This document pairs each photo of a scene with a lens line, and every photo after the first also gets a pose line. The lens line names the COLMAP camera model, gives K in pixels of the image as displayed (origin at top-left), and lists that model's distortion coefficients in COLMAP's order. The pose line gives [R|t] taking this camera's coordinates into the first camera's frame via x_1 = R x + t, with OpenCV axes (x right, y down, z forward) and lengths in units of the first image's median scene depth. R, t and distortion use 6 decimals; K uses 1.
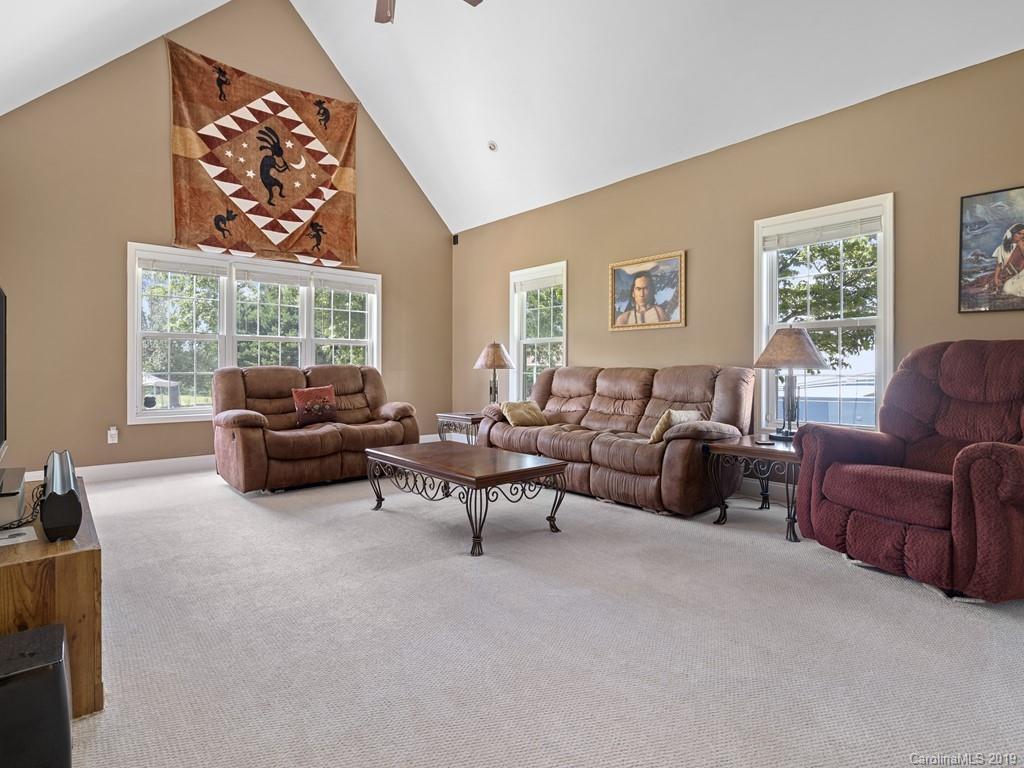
lens RADIAL K [[526.9, 0, 513.7], [0, 526.9, 376.1], [0, 0, 1]] dist [-0.004770, -0.000959]
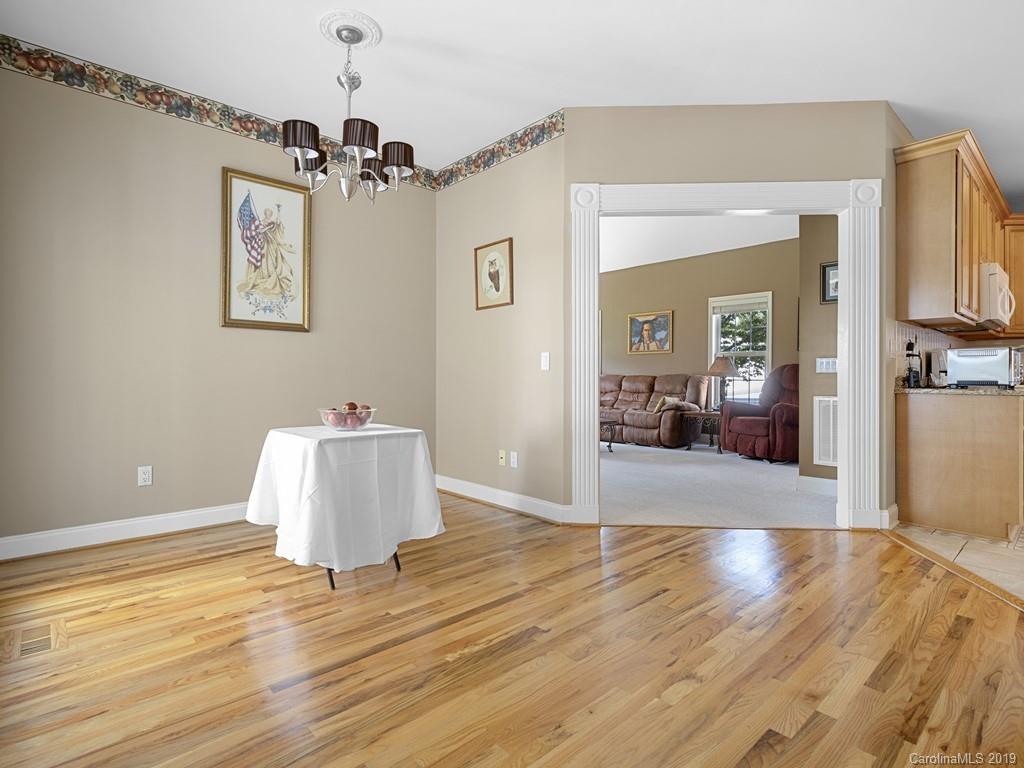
lens RADIAL K [[526.9, 0, 511.8], [0, 526.9, 382.6], [0, 0, 1]] dist [-0.004770, -0.000959]
pose [[0.999847, 0.001624, 0.017400, -0.273933], [-0.001644, 0.999998, 0.001174, 0.007975], [-0.017399, -0.001203, 0.999848, -0.854557]]
